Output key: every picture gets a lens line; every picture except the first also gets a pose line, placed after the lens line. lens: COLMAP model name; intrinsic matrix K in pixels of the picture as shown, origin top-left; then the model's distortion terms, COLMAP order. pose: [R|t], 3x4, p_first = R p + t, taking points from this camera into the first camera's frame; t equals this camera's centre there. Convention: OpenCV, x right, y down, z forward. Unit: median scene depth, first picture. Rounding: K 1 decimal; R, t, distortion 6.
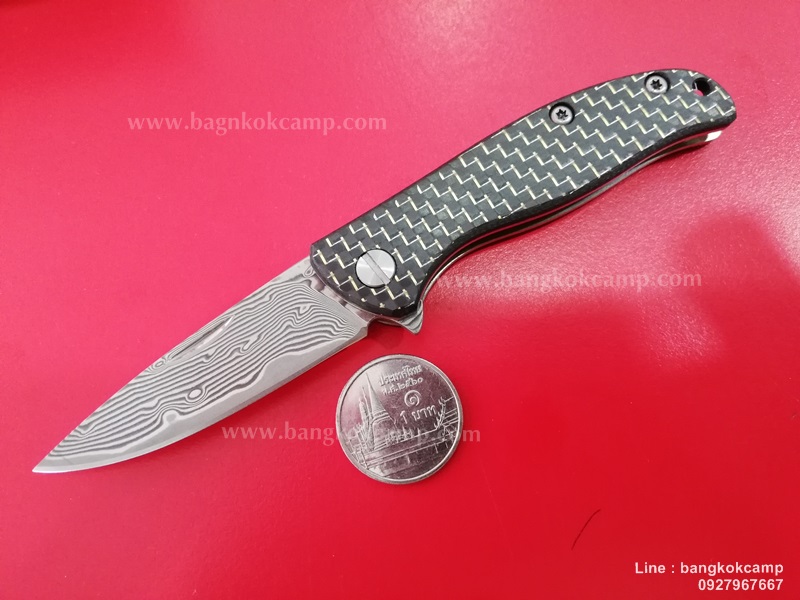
lens RADIAL K [[610.1, 0, 400.0], [0, 610.1, 300.0], [0, 0, 1]] dist [0.007631, -0.082392]
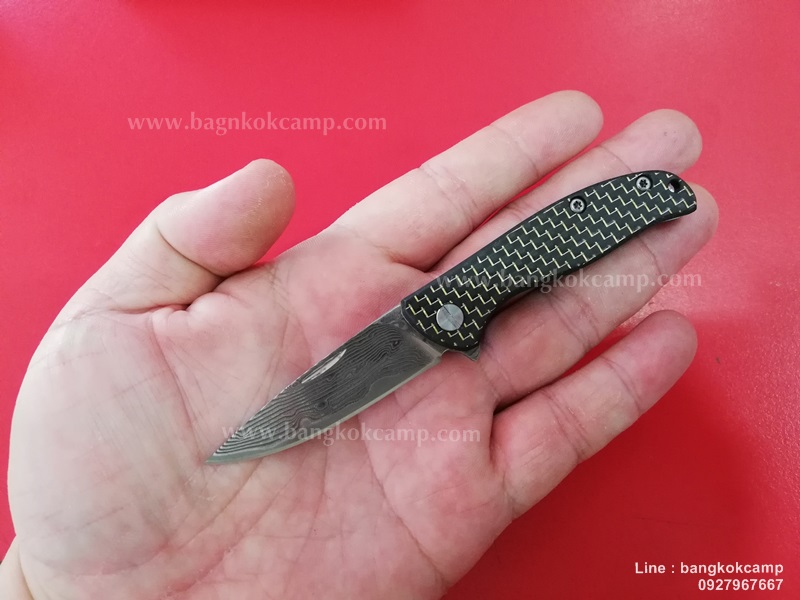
lens RADIAL K [[635.2, 0, 400.0], [0, 635.2, 300.0], [0, 0, 1]] dist [0.072093, -0.224249]
pose [[0.994466, -0.006819, 0.104835, -0.304204], [-0.004088, 0.994624, 0.103473, -0.239858], [-0.104977, -0.103329, 0.989092, -0.448027]]
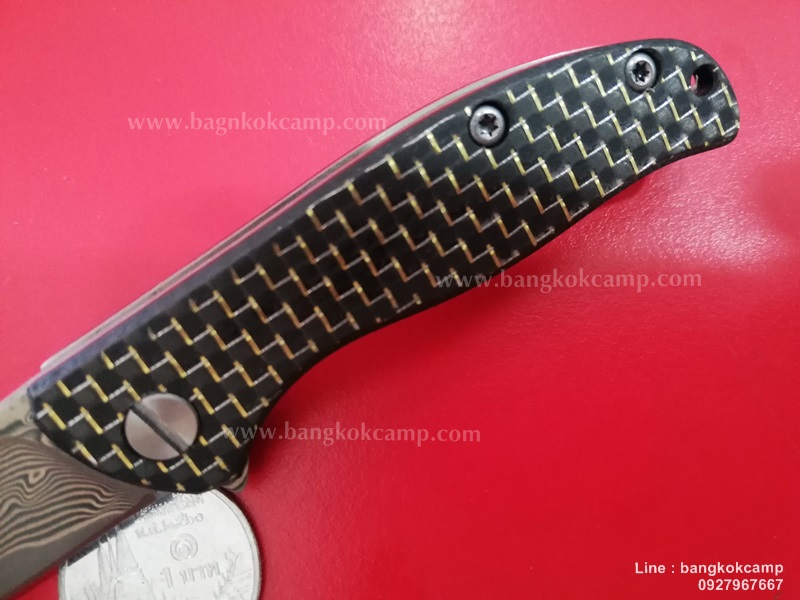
lens RADIAL K [[635.2, 0, 400.0], [0, 635.2, 300.0], [0, 0, 1]] dist [0.072093, -0.224249]
pose [[0.946194, -0.079312, 0.313731, -0.007675], [-0.061880, 0.907263, 0.415986, -0.401836], [-0.317630, -0.413017, 0.853539, 0.464653]]
